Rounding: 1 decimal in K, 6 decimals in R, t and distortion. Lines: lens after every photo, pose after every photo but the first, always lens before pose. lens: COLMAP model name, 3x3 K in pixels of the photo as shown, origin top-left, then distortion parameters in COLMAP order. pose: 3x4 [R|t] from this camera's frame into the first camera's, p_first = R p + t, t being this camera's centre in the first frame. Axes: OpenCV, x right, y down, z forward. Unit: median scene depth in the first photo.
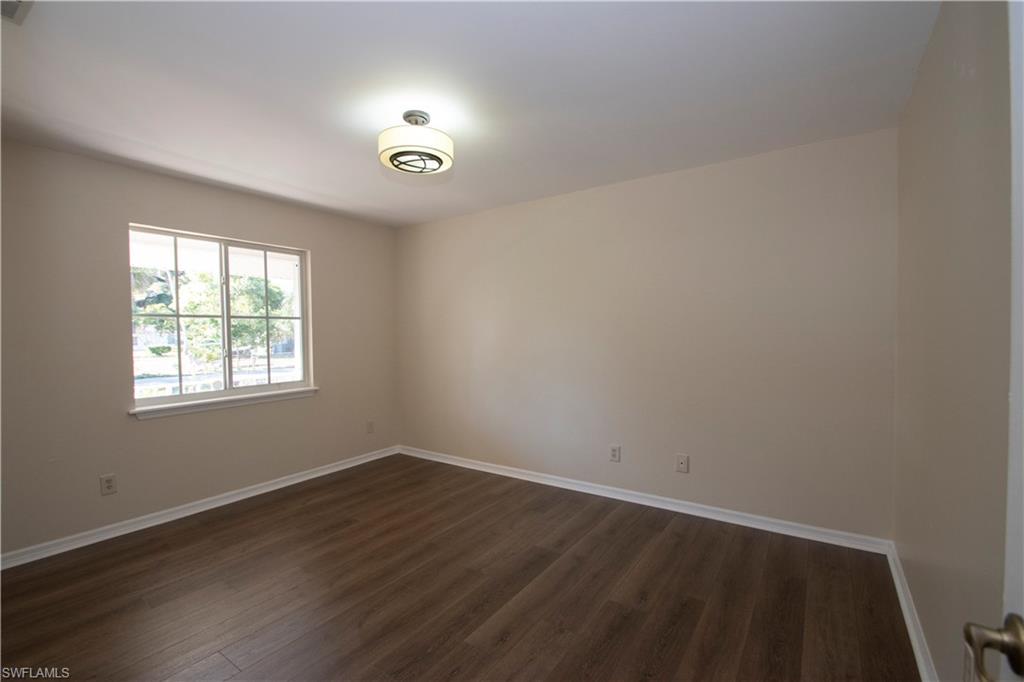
lens RADIAL K [[459.6, 0, 508.6], [0, 459.6, 342.9], [0, 0, 1]] dist [0.000556, -0.002404]
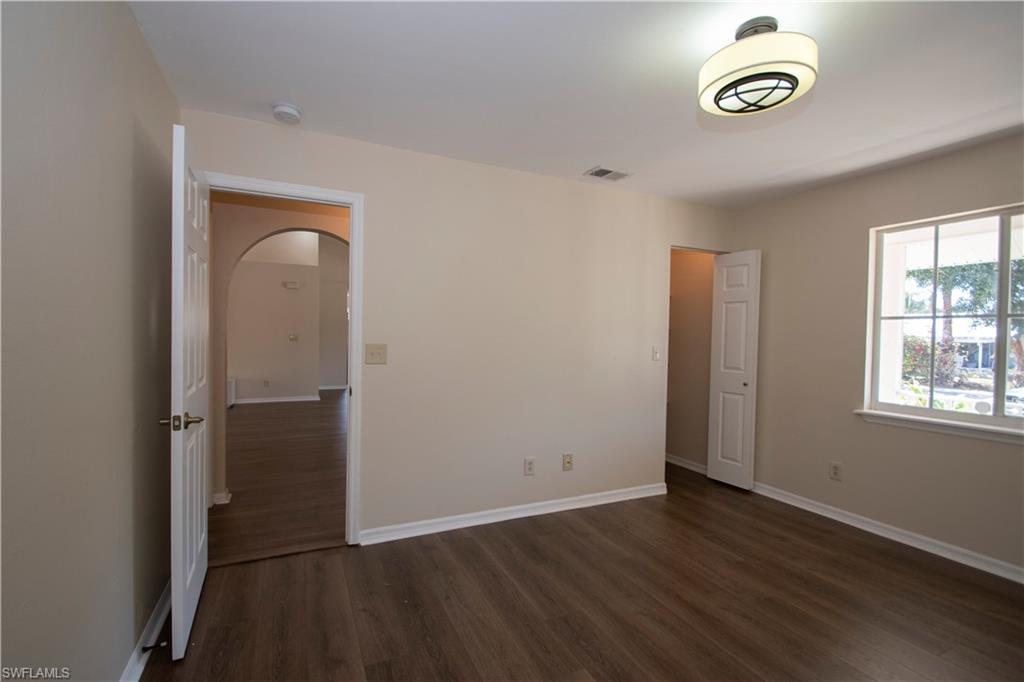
lens RADIAL K [[459.6, 0, 502.4], [0, 459.6, 345.5], [0, 0, 1]] dist [0.000556, -0.002404]
pose [[-0.499784, 0.025713, -0.865768, 0.471024], [-0.022950, 0.998815, 0.042913, -0.027260], [0.865846, 0.041317, -0.498602, 0.781557]]
